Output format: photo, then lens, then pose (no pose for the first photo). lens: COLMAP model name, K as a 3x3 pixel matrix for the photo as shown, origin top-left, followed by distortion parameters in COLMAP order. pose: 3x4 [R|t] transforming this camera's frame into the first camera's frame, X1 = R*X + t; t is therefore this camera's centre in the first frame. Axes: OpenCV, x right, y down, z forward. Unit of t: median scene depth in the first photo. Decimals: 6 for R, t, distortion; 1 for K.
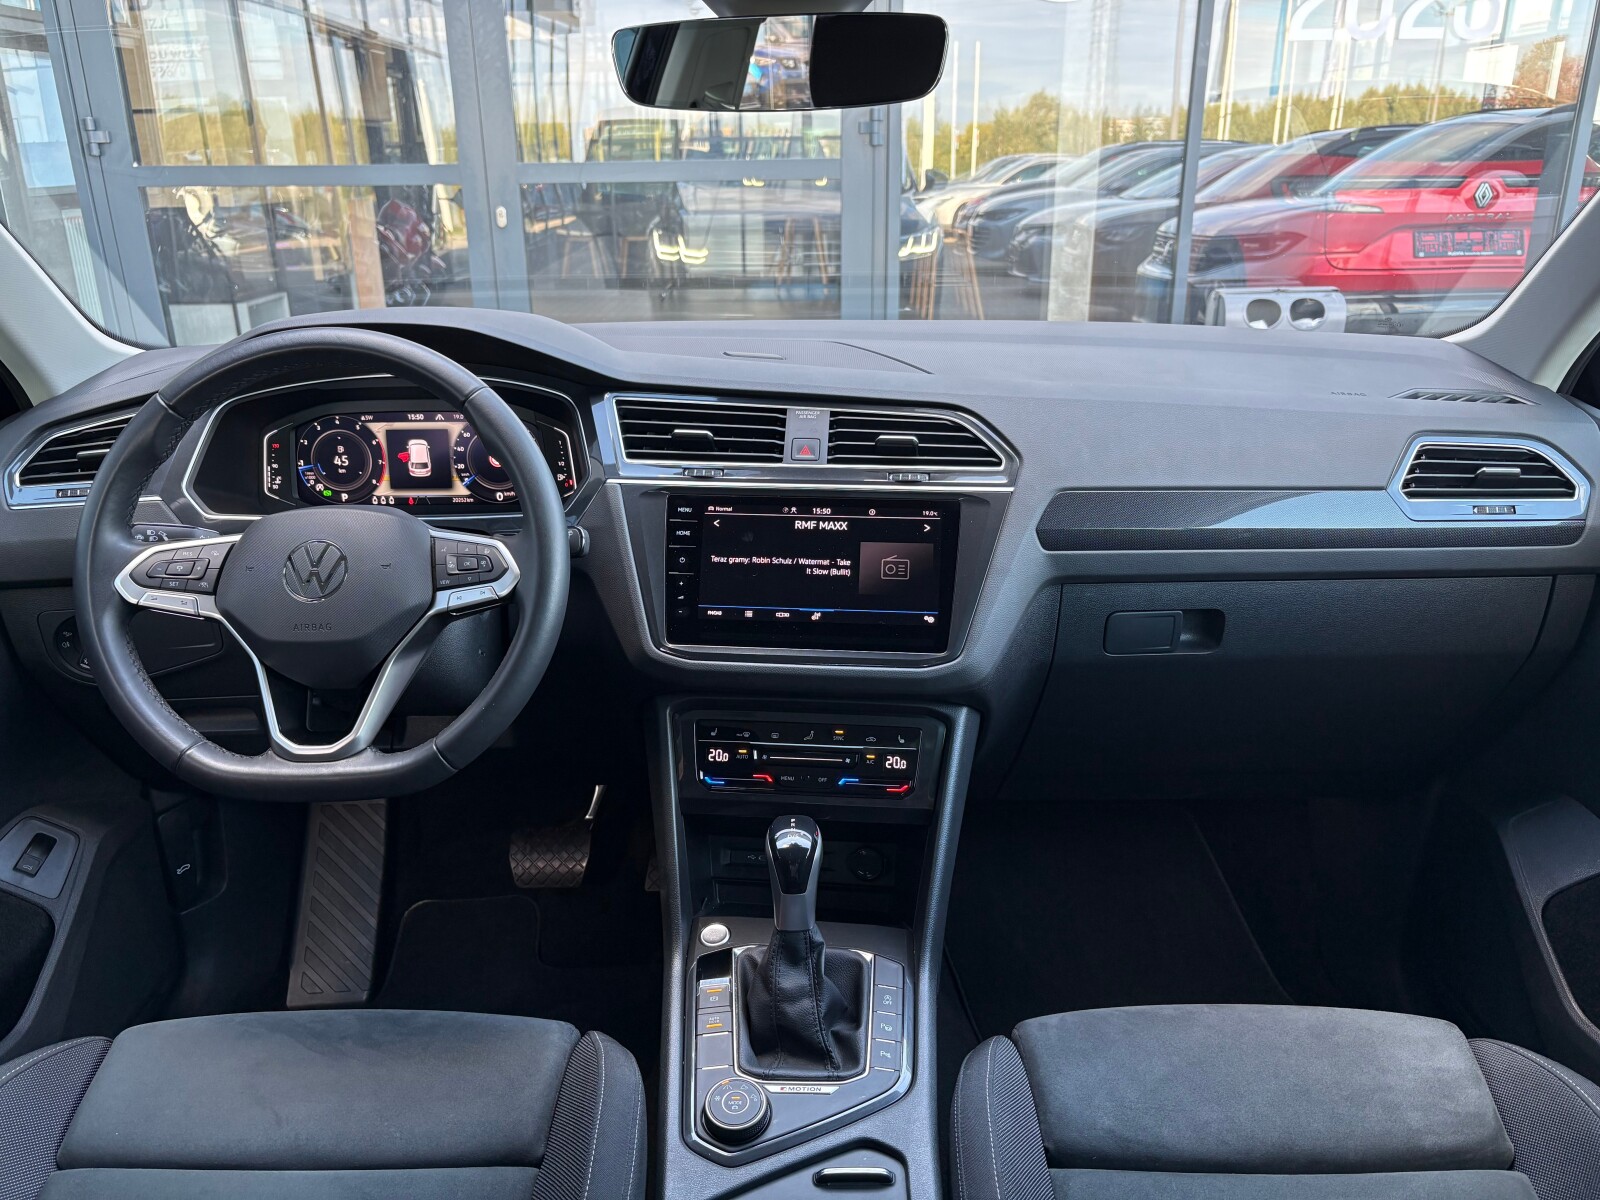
lens RADIAL K [[1230.9, 0, 794.3], [0, 1230.9, 601.2], [0, 0, 1]] dist [0.041922, -0.039918]
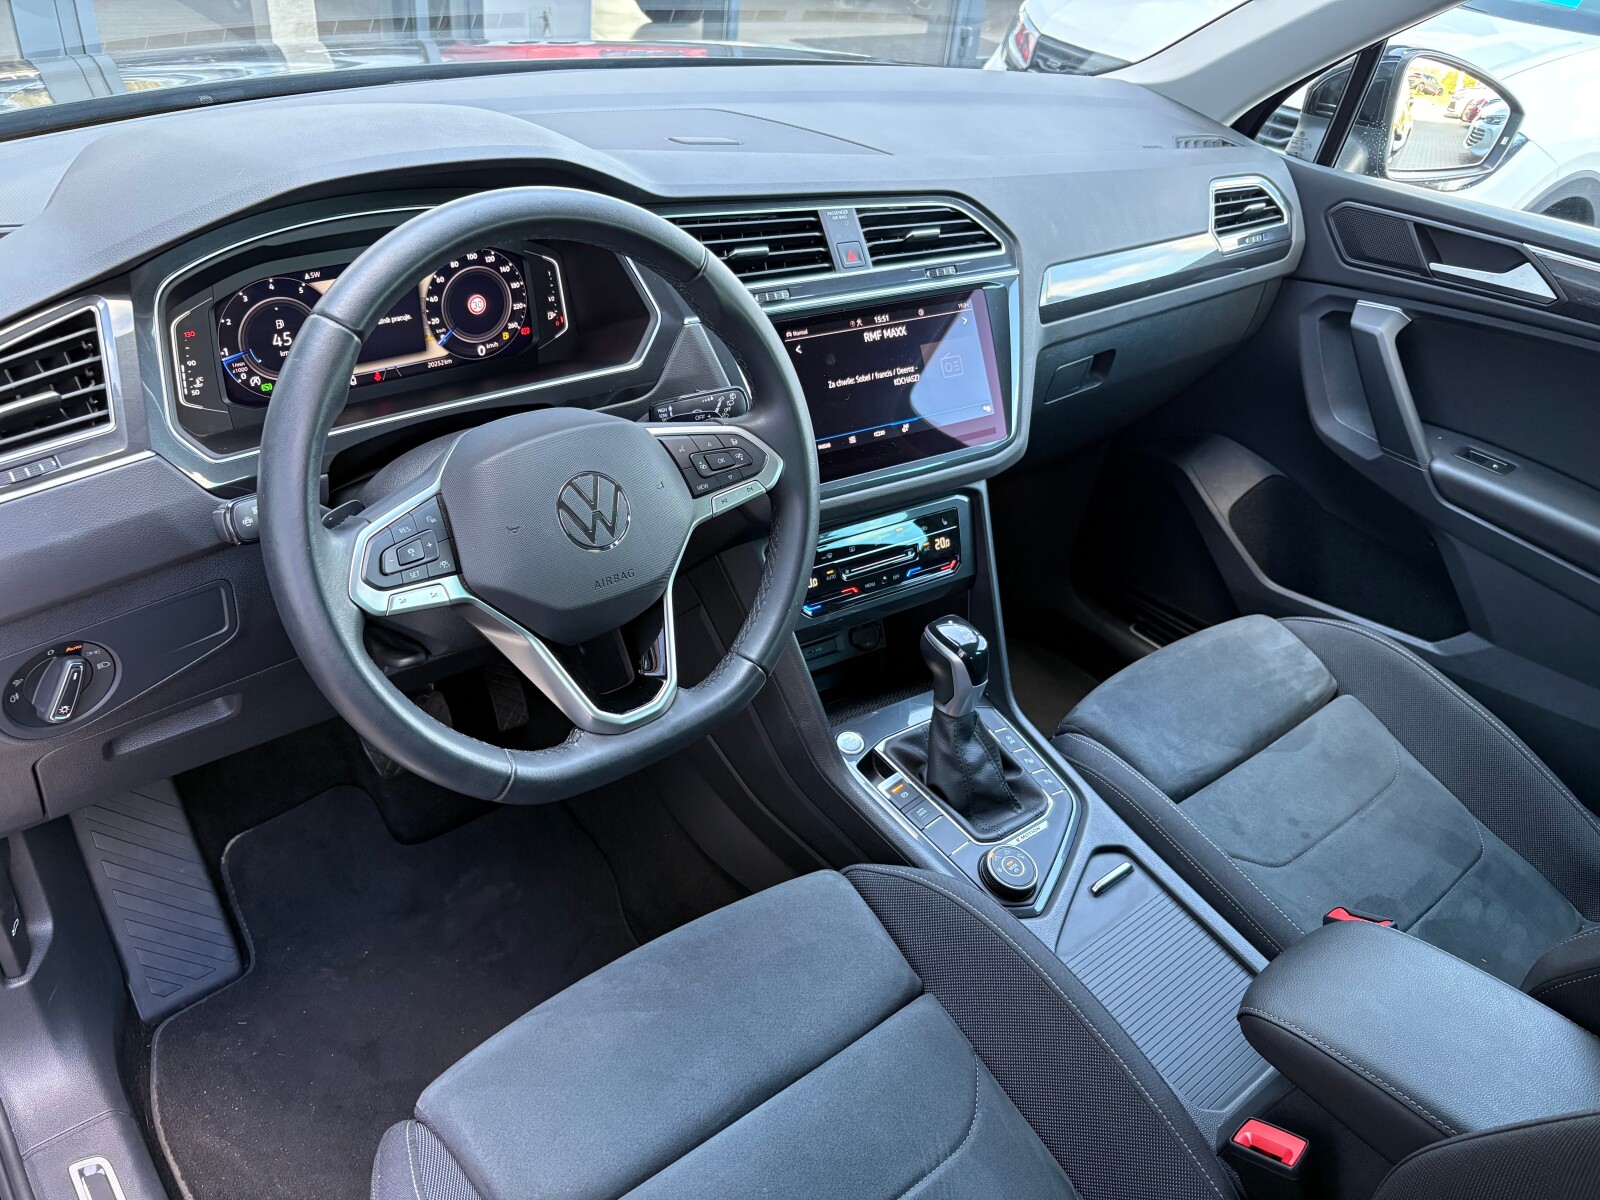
lens RADIAL K [[1230.9, 0, 797.5], [0, 1230.9, 606.0], [0, 0, 1]] dist [0.041922, -0.039918]
pose [[0.760829, -0.293238, 0.578922, -0.663695], [0.117676, 0.939638, 0.321298, -0.181202], [-0.638194, -0.176328, 0.749411, 0.256411]]
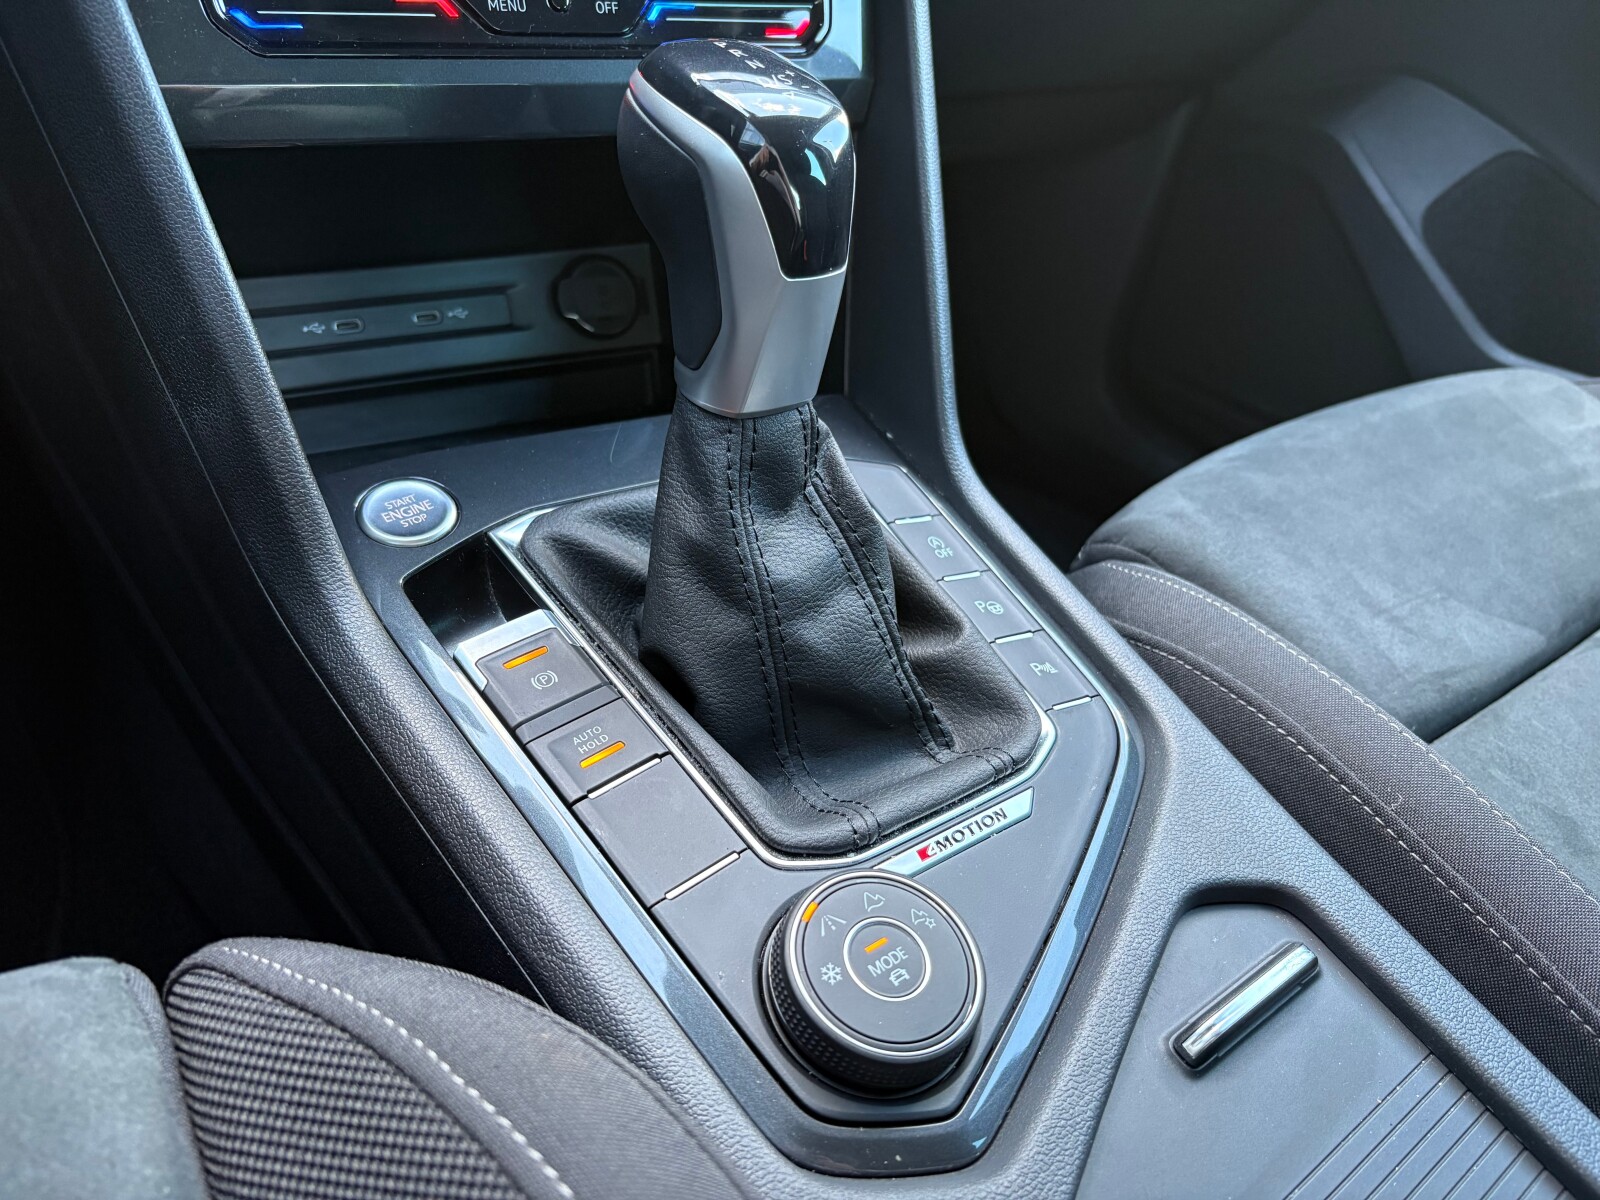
lens RADIAL K [[1230.9, 0, 798.6], [0, 1230.9, 626.8], [0, 0, 1]] dist [0.041922, -0.039918]
pose [[0.775322, -0.283843, 0.564189, -0.172903], [0.073370, 0.927748, 0.365923, 0.184896], [-0.627290, -0.242314, 0.740129, 0.678902]]
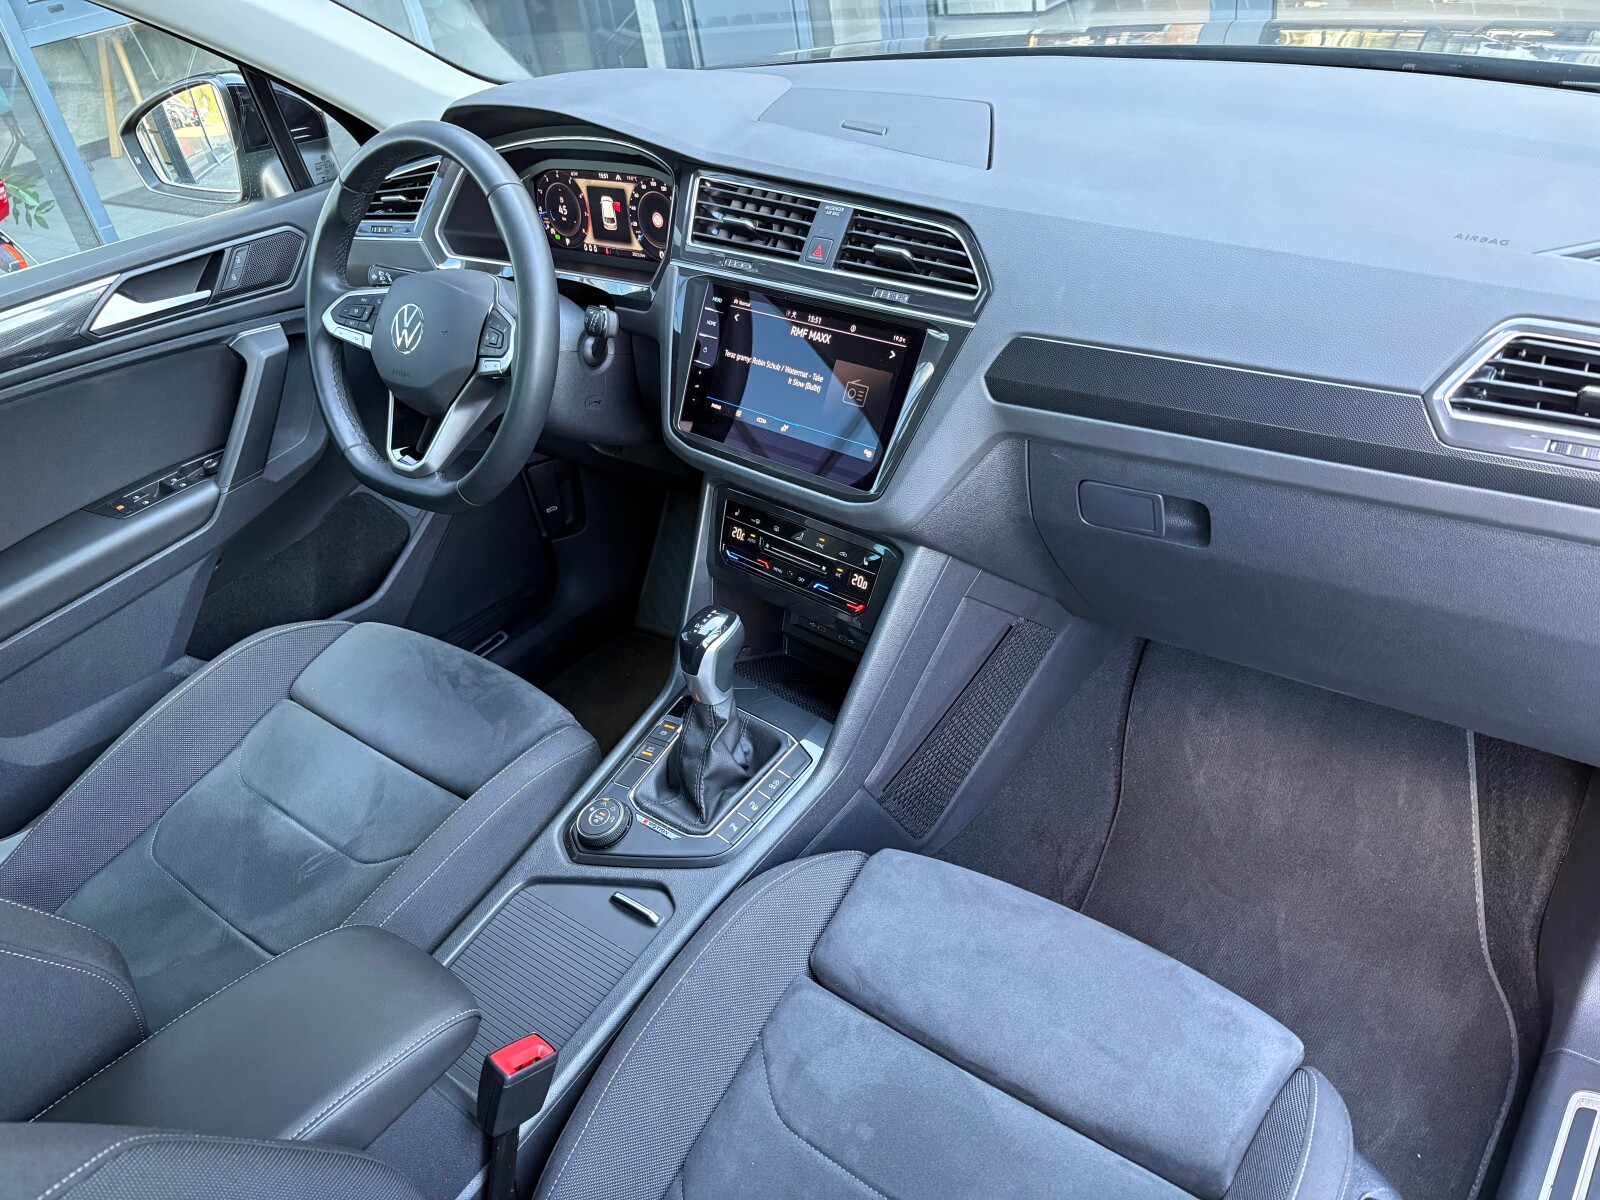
lens RADIAL K [[1230.9, 0, 795.4], [0, 1230.9, 604.5], [0, 0, 1]] dist [0.041922, -0.039918]
pose [[0.777305, 0.264418, -0.570859, 0.624917], [-0.082325, 0.942335, 0.324386, -0.175344], [0.623714, -0.205151, 0.754251, 0.199285]]
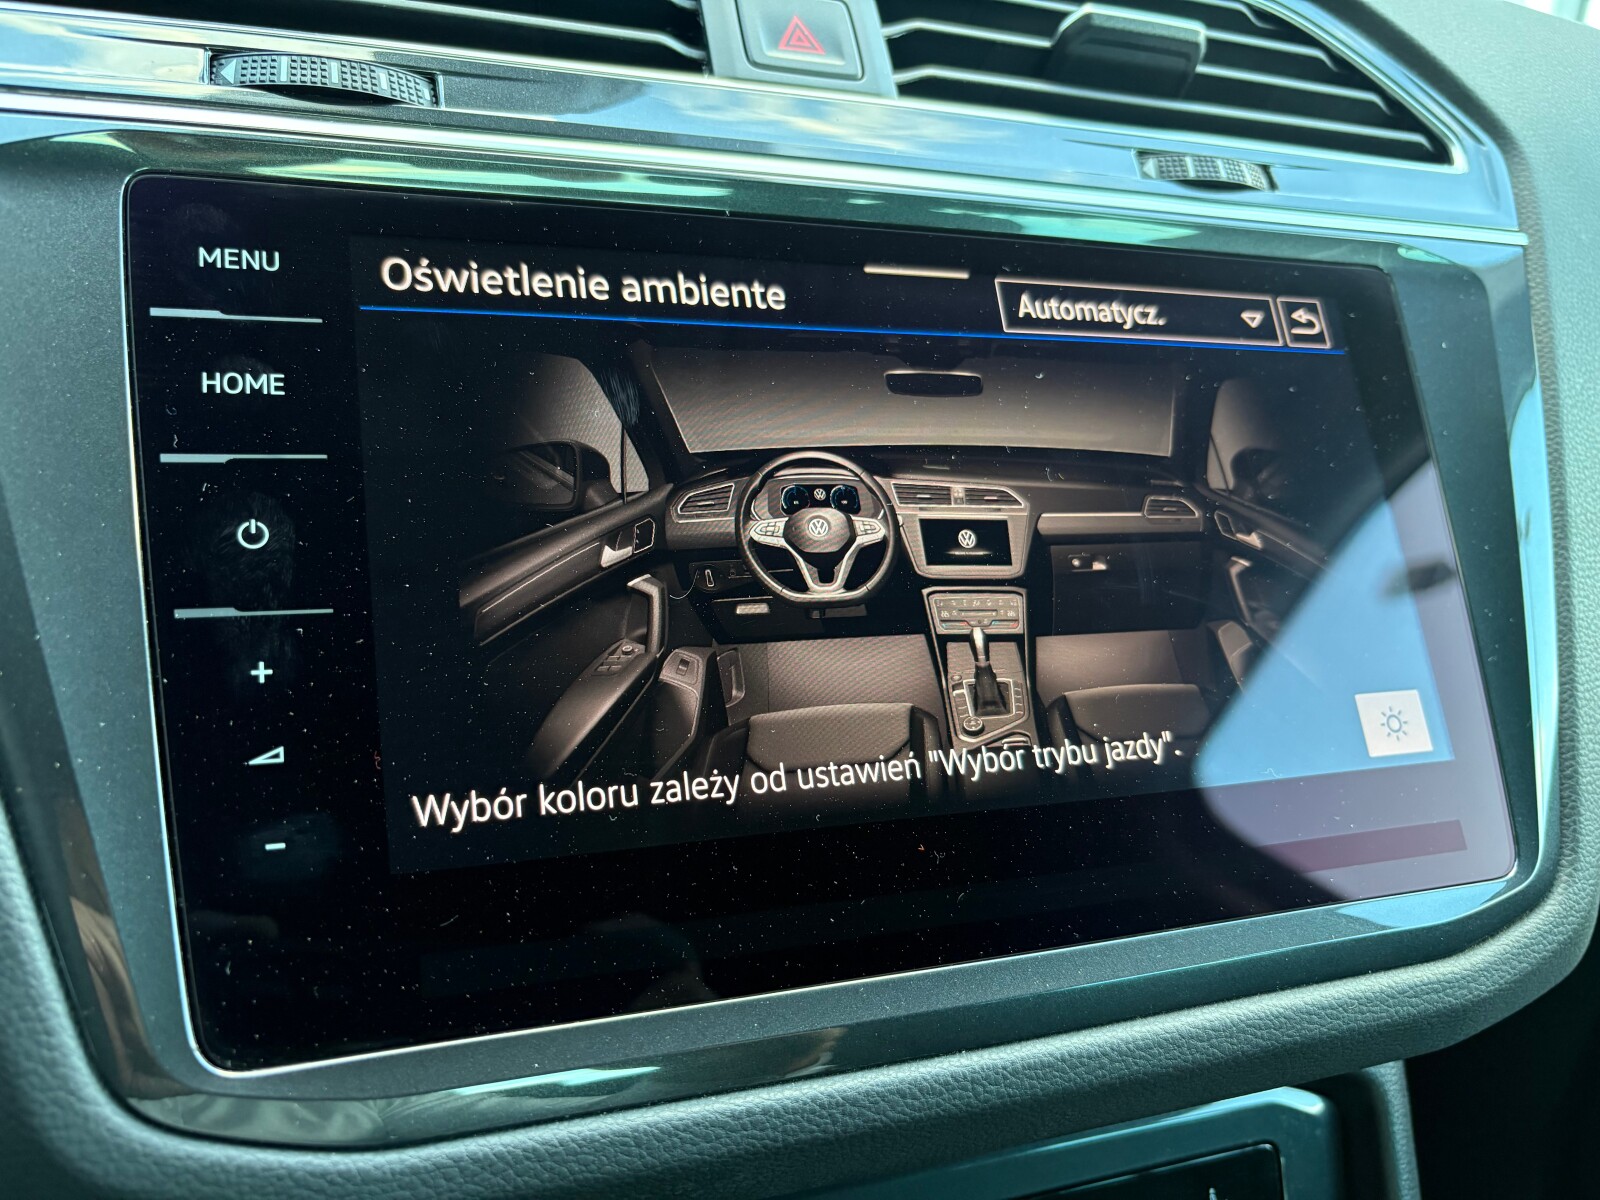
lens RADIAL K [[1230.9, 0, 795.7], [0, 1230.9, 595.7], [0, 0, 1]] dist [0.041922, -0.039918]
pose [[0.900662, -0.062411, 0.430016, -0.096792], [0.076489, 0.996950, -0.015511, -0.016318], [-0.427736, 0.046861, 0.902688, 0.800811]]
